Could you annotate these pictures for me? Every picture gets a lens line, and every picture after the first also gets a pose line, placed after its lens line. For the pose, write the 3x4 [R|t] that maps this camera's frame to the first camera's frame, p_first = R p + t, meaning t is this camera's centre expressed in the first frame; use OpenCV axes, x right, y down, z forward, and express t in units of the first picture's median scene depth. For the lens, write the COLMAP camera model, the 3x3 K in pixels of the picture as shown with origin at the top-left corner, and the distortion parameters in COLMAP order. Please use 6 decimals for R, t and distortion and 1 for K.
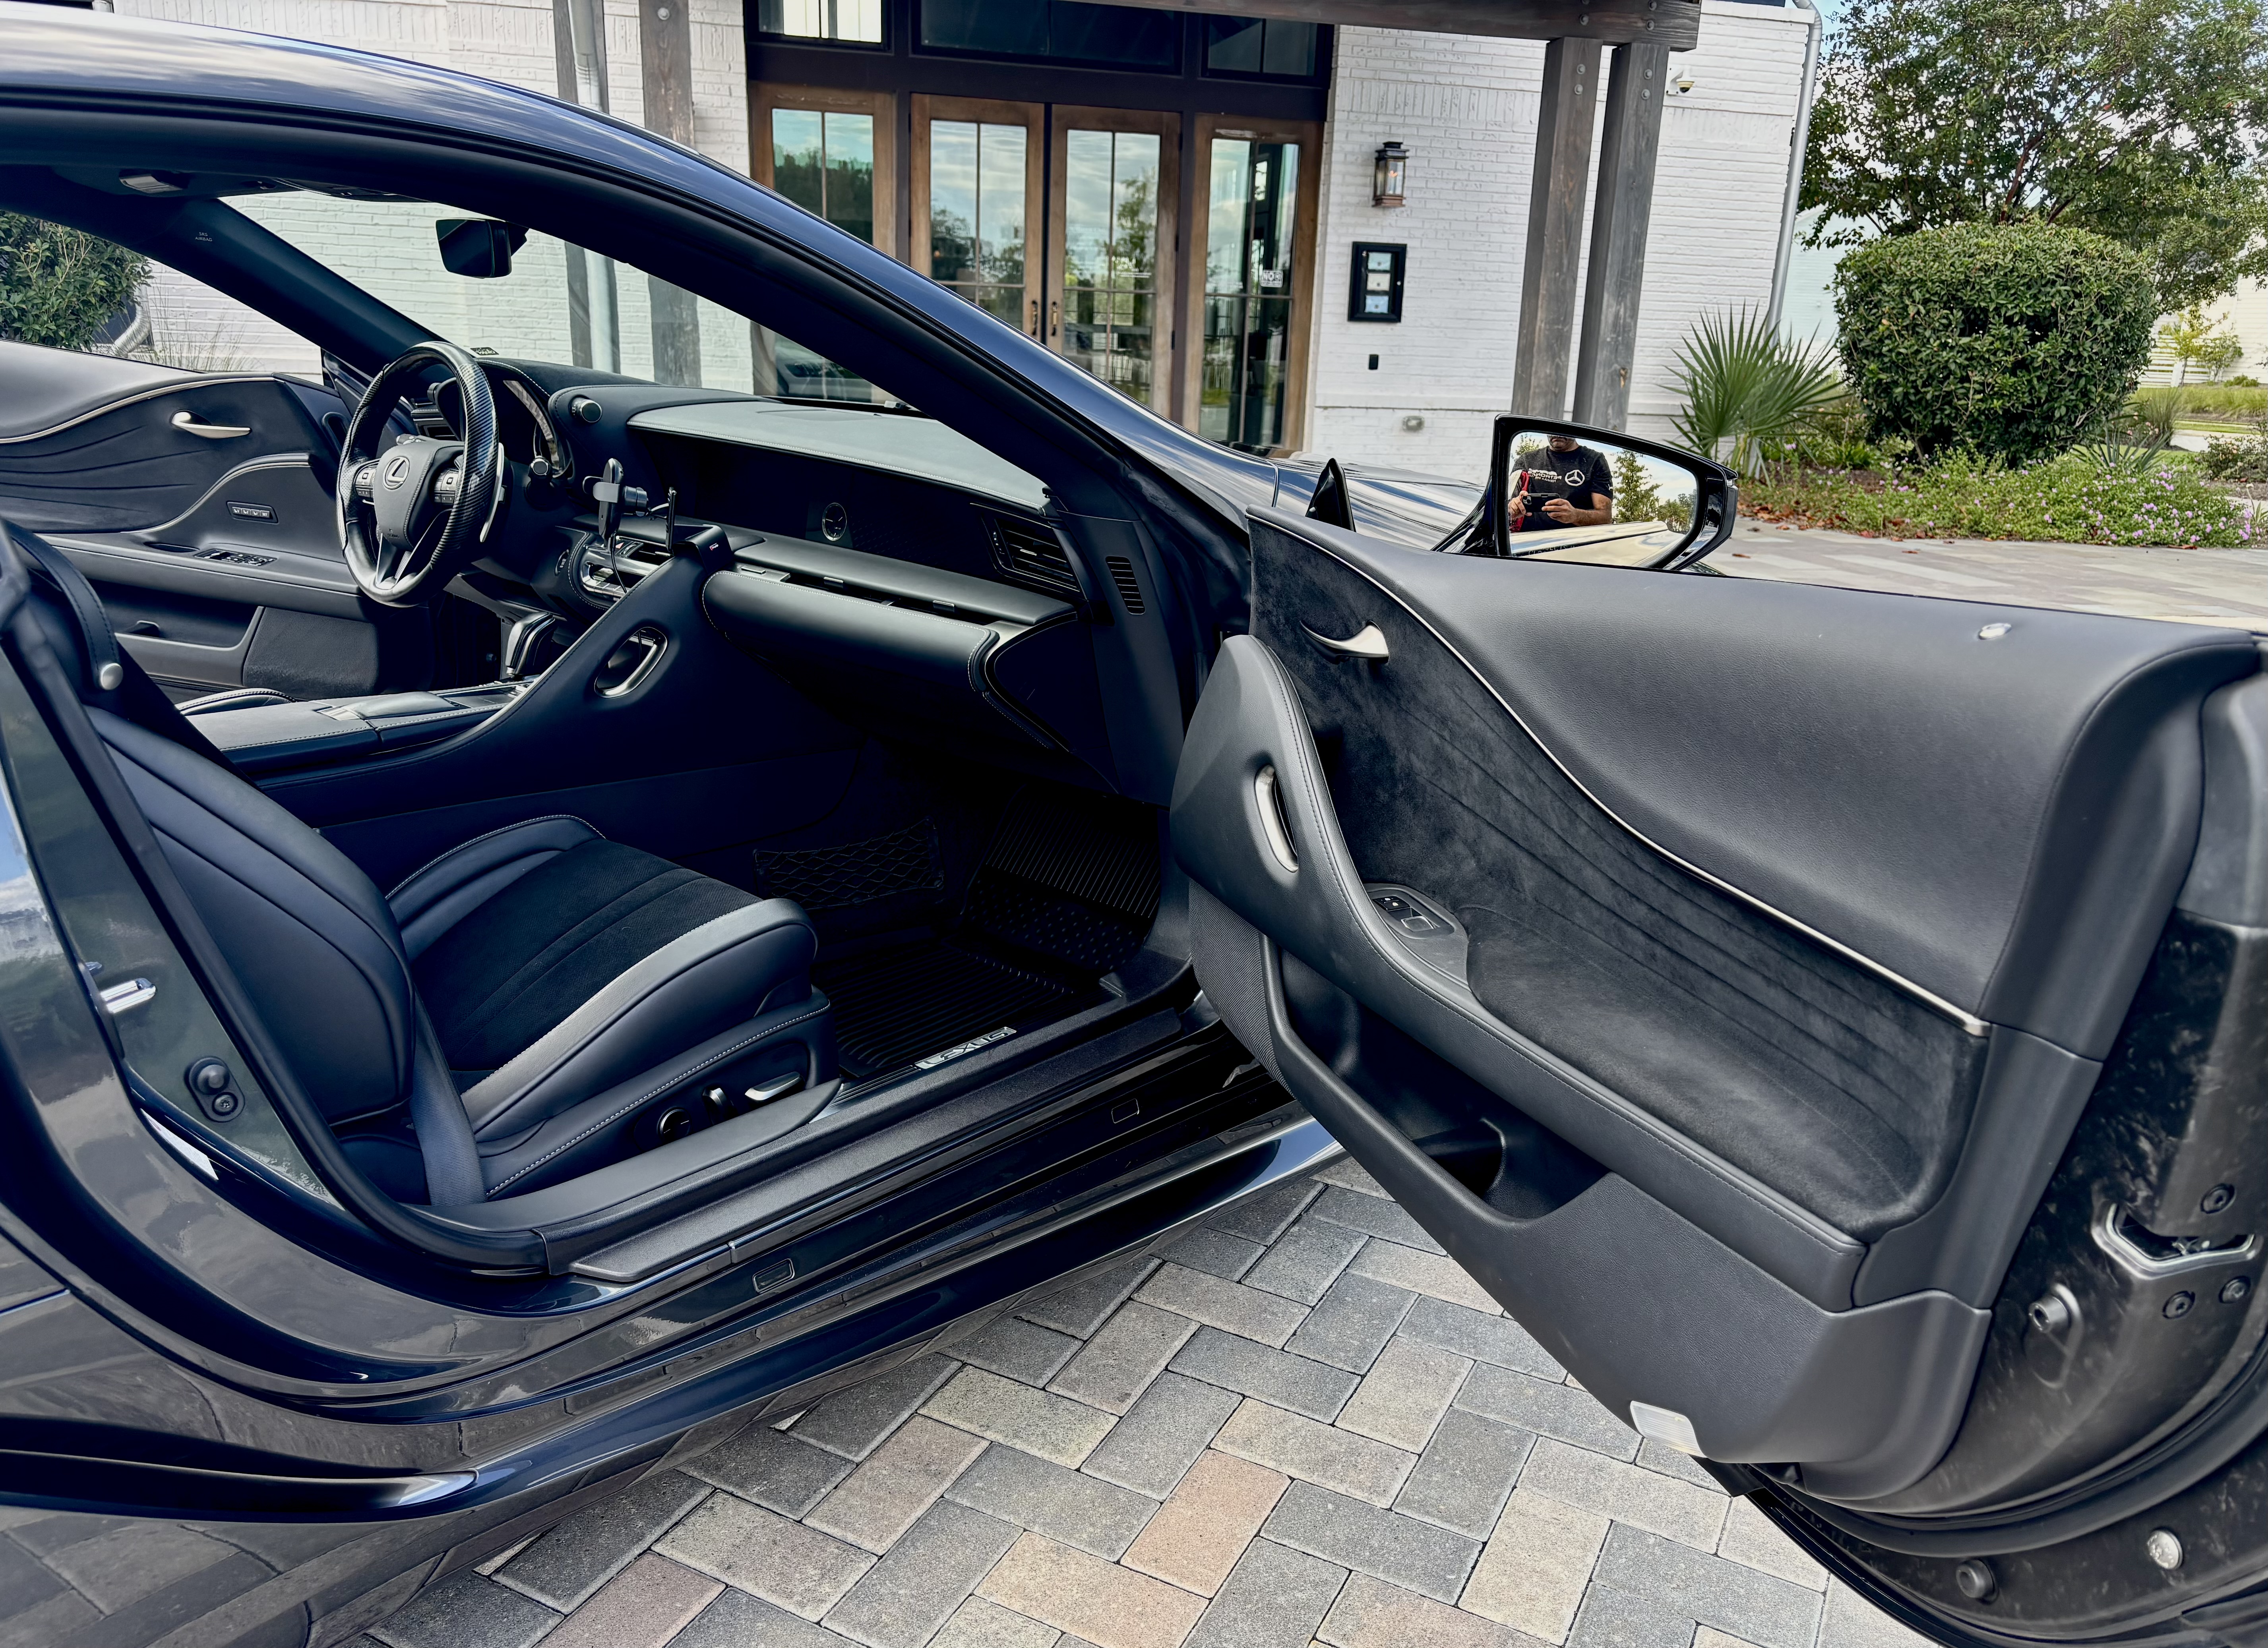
lens RADIAL K [[1687.7, 0, 1145.2], [0, 1687.7, 829.6], [0, 0, 1]] dist [0.032244, -0.004146]
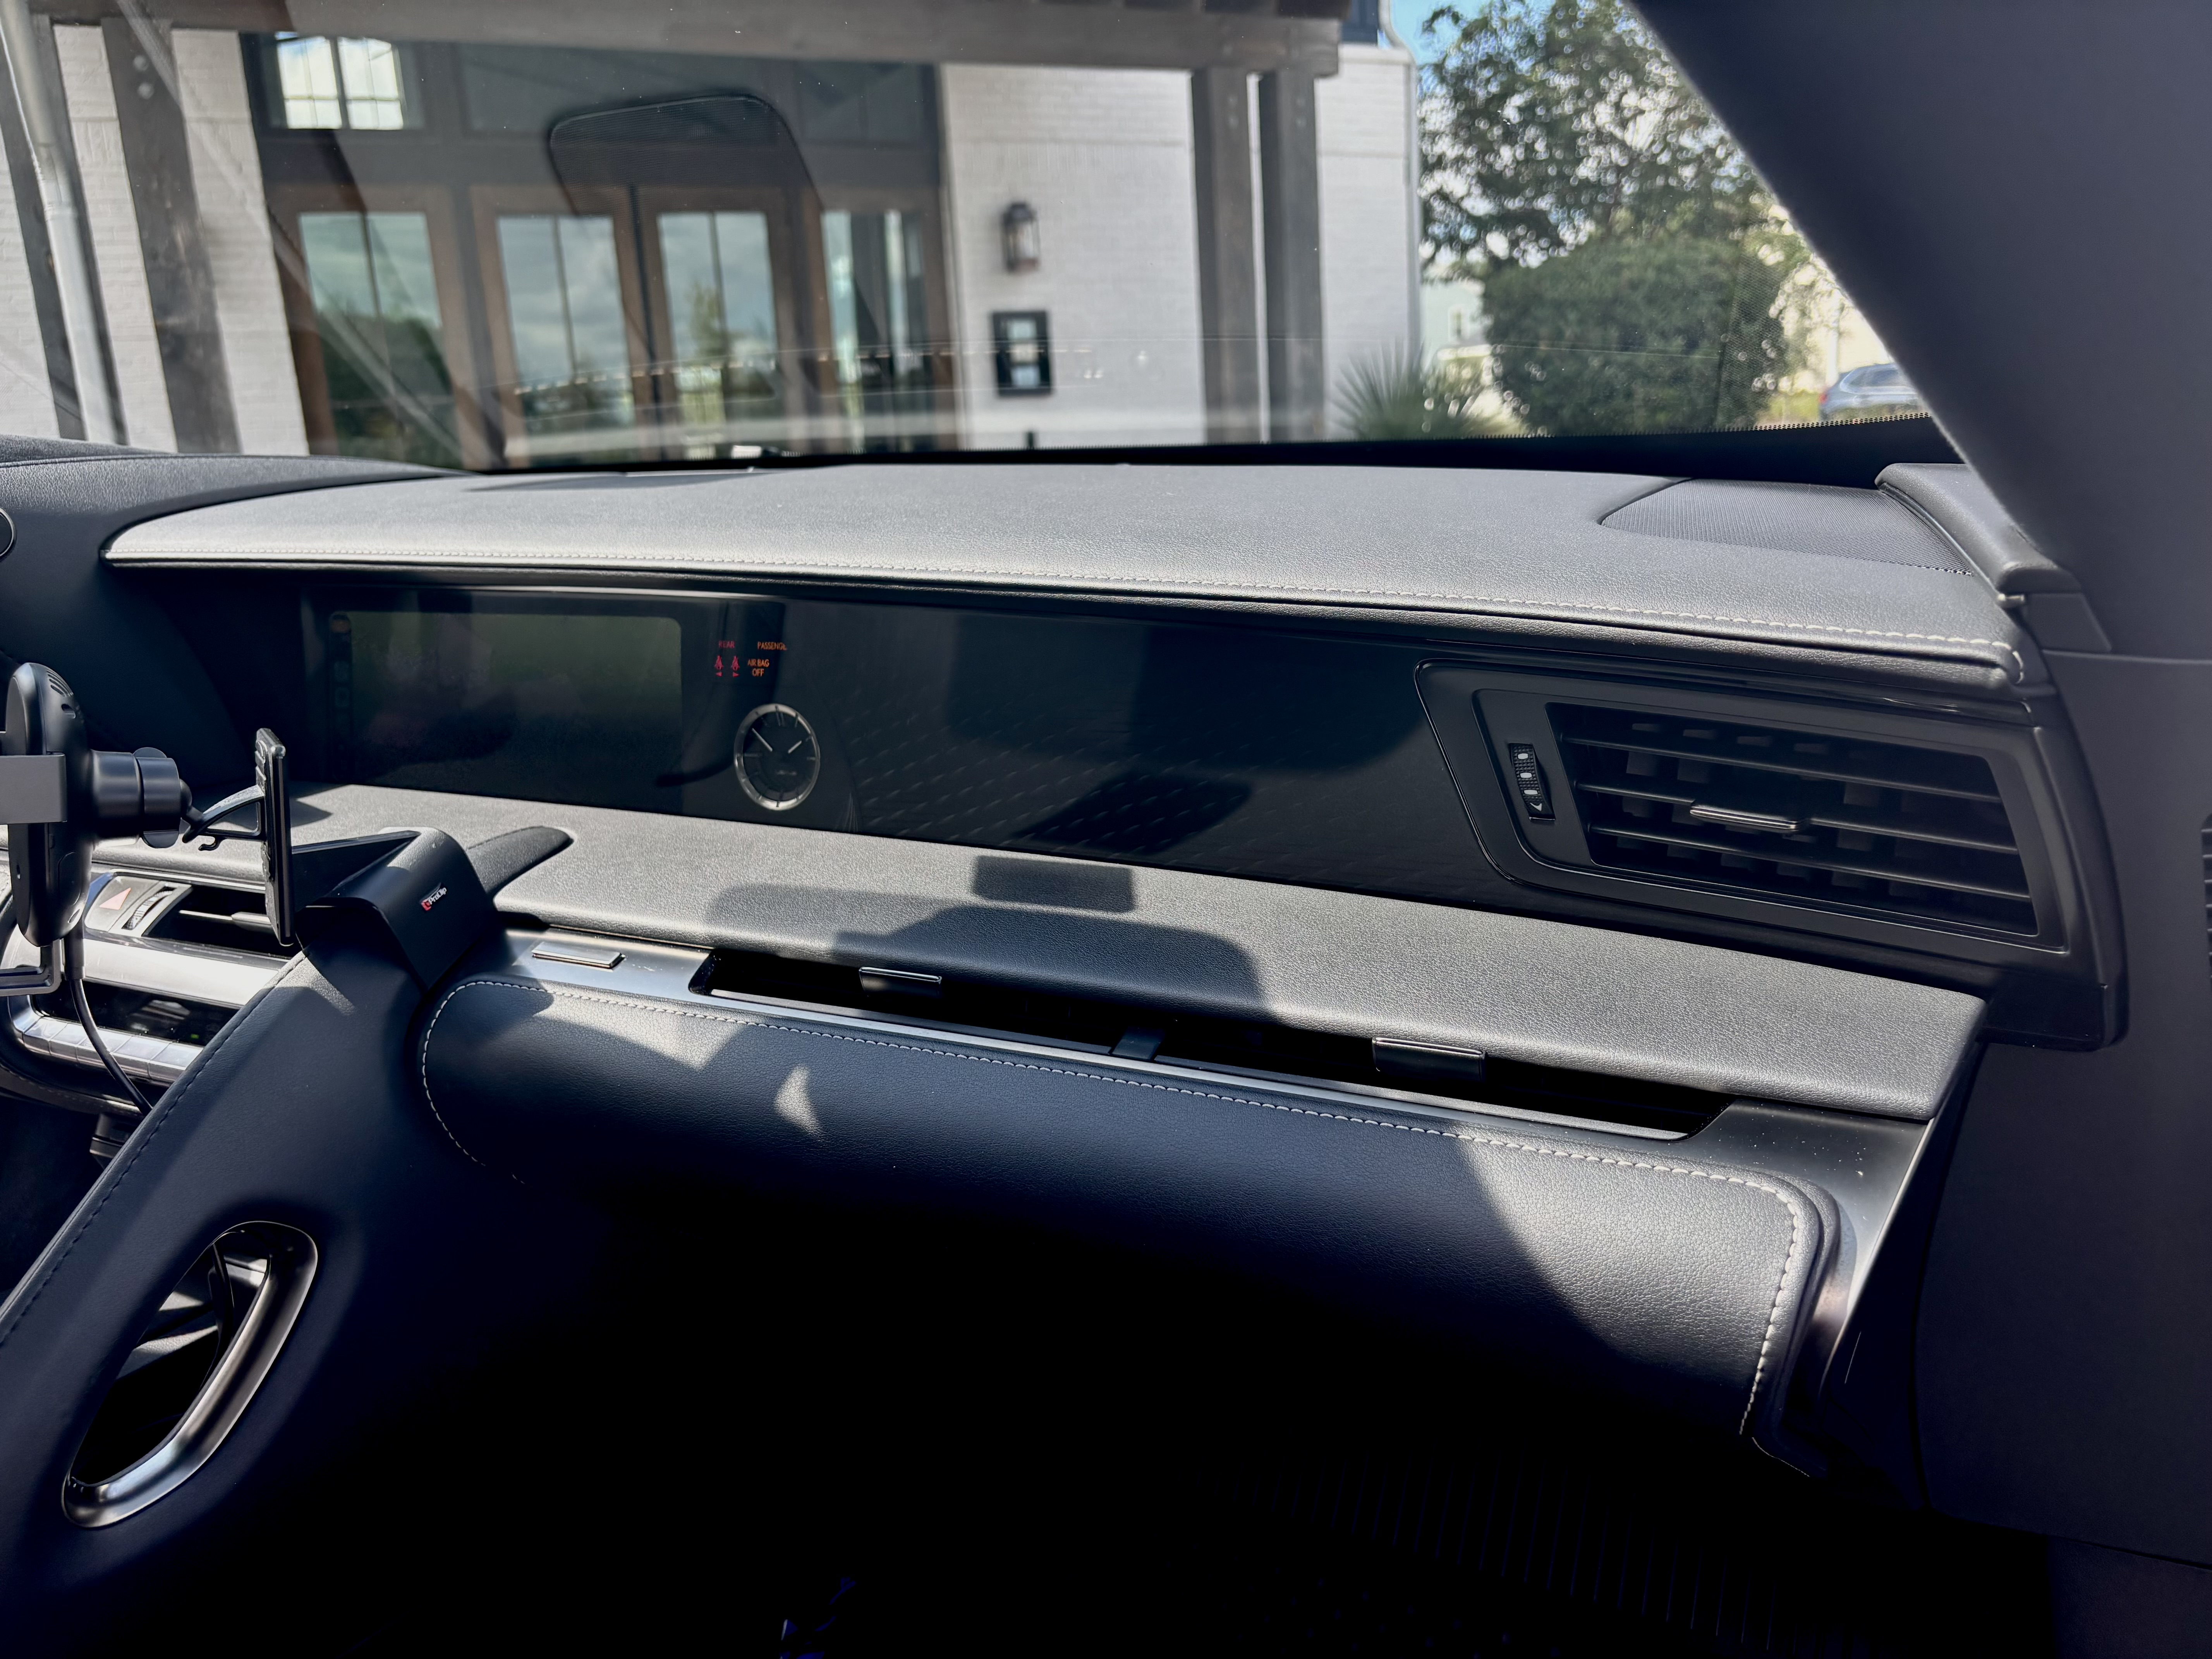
lens RADIAL K [[1666.5, 0, 1098.8], [0, 1666.5, 834.9], [0, 0, 1]] dist [0.007204, -0.006825]
pose [[0.970604, -0.145326, 0.191854, -0.035998], [0.154738, 0.987337, -0.034943, -0.027705], [-0.184346, 0.063603, 0.980801, 0.125849]]
